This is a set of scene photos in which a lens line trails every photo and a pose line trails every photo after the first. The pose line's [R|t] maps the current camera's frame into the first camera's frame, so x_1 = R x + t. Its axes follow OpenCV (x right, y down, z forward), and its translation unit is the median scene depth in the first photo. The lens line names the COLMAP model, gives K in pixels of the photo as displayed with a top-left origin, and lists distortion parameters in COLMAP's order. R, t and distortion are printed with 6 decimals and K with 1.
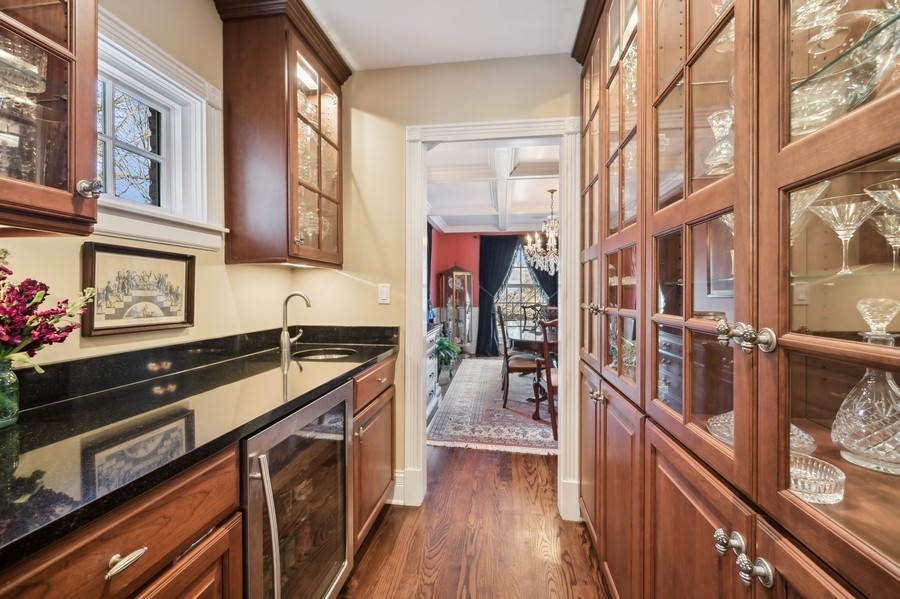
lens RADIAL K [[365.7, 0, 449.5], [0, 365.7, 293.6], [0, 0, 1]] dist [-0.001029, 0.000195]
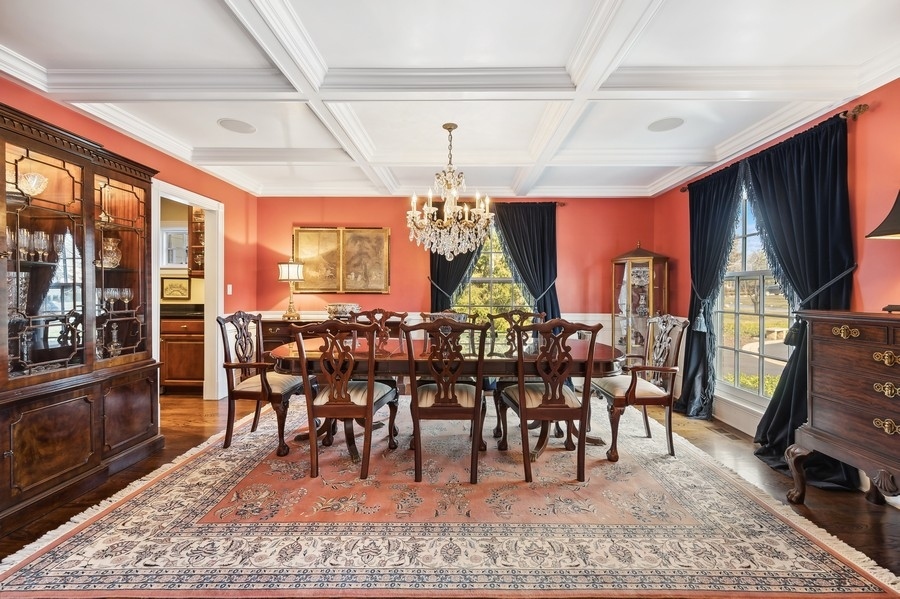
lens RADIAL K [[365.7, 0, 450.7], [0, 365.7, 293.2], [0, 0, 1]] dist [-0.001029, 0.000195]
pose [[0.136967, 0.002046, -0.990573, 1.279569], [-0.010914, 0.999940, 0.000557, 0.003140], [0.990515, 0.010735, 0.136981, 1.305158]]
